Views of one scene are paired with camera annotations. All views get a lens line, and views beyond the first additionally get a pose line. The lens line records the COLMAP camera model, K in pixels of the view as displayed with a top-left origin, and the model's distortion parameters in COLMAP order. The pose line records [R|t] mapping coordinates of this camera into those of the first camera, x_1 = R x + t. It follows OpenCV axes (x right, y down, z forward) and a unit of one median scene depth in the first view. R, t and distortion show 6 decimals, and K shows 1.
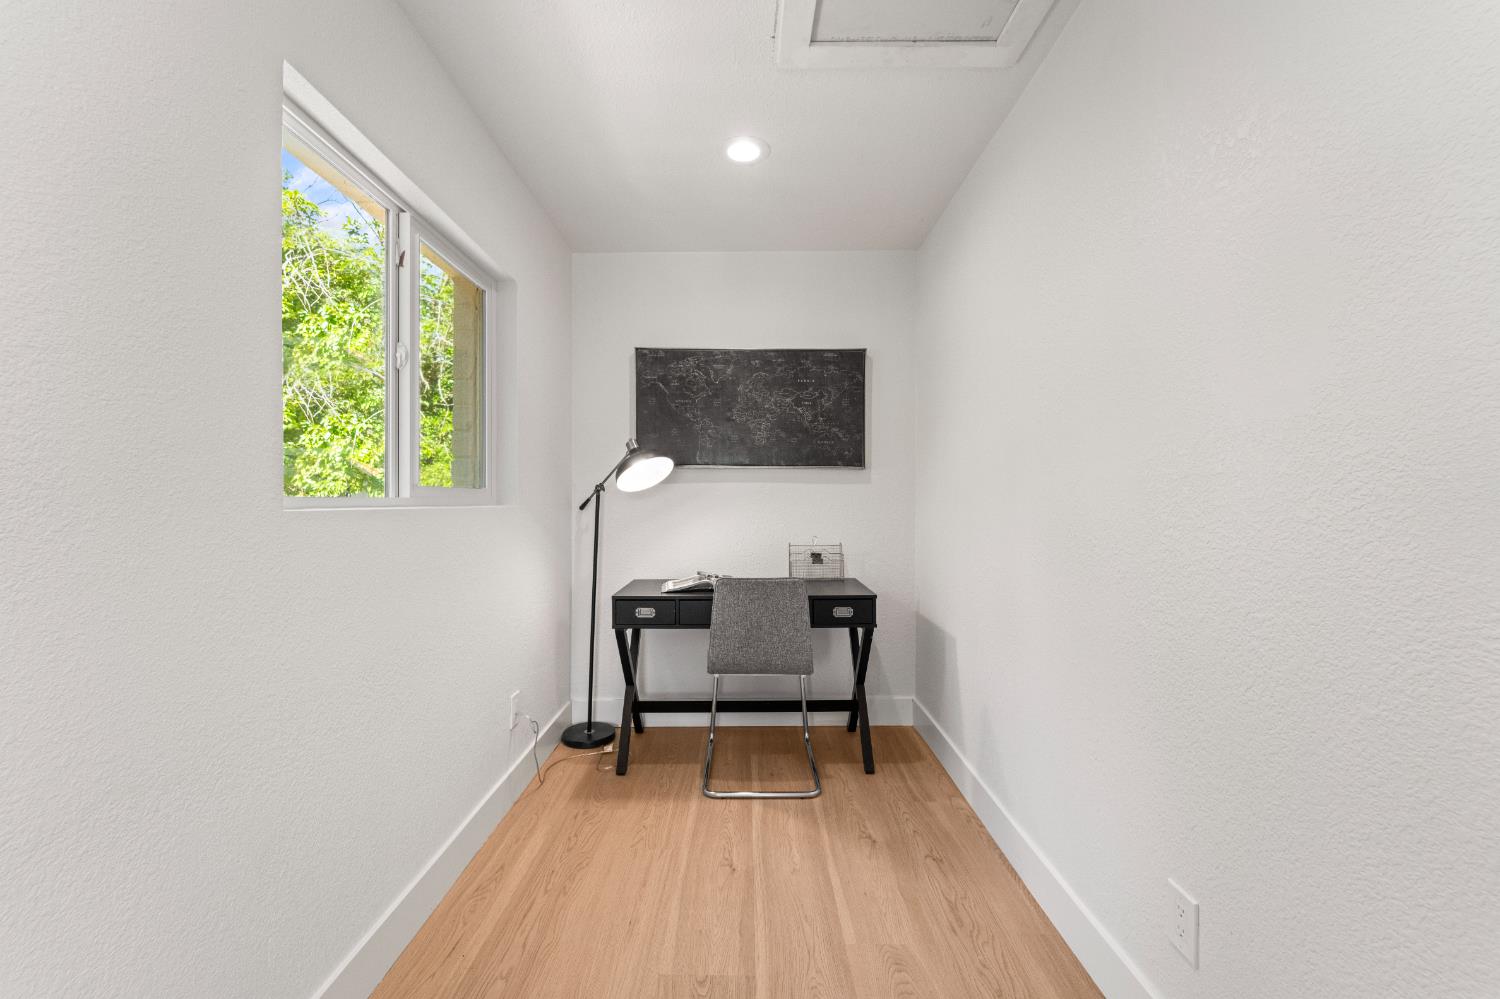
lens RADIAL K [[604.8, 0, 746.9], [0, 604.8, 504.1], [0, 0, 1]] dist [-0.000711, -0.000175]
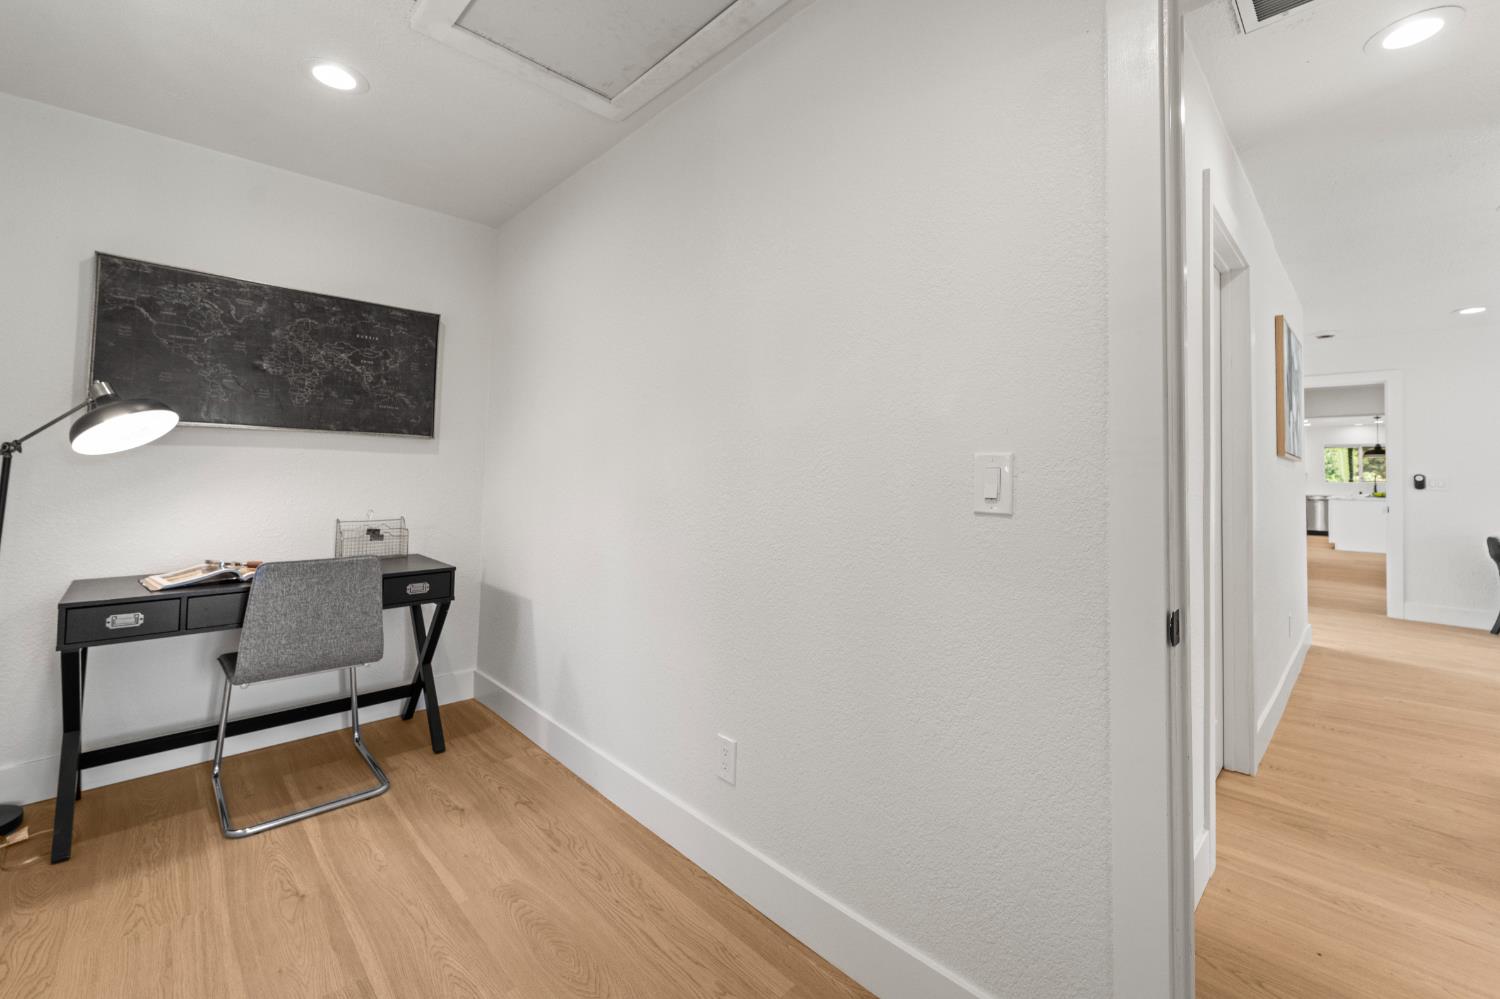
lens RADIAL K [[614.0, 0, 752.0], [0, 614.0, 480.9], [0, 0, 1]] dist [0.000314, 0.000030]
pose [[0.716631, 0.002648, 0.697448, -0.131690], [-0.008124, 0.999957, 0.004552, 0.000677], [-0.697405, -0.008928, 0.716621, -0.054945]]
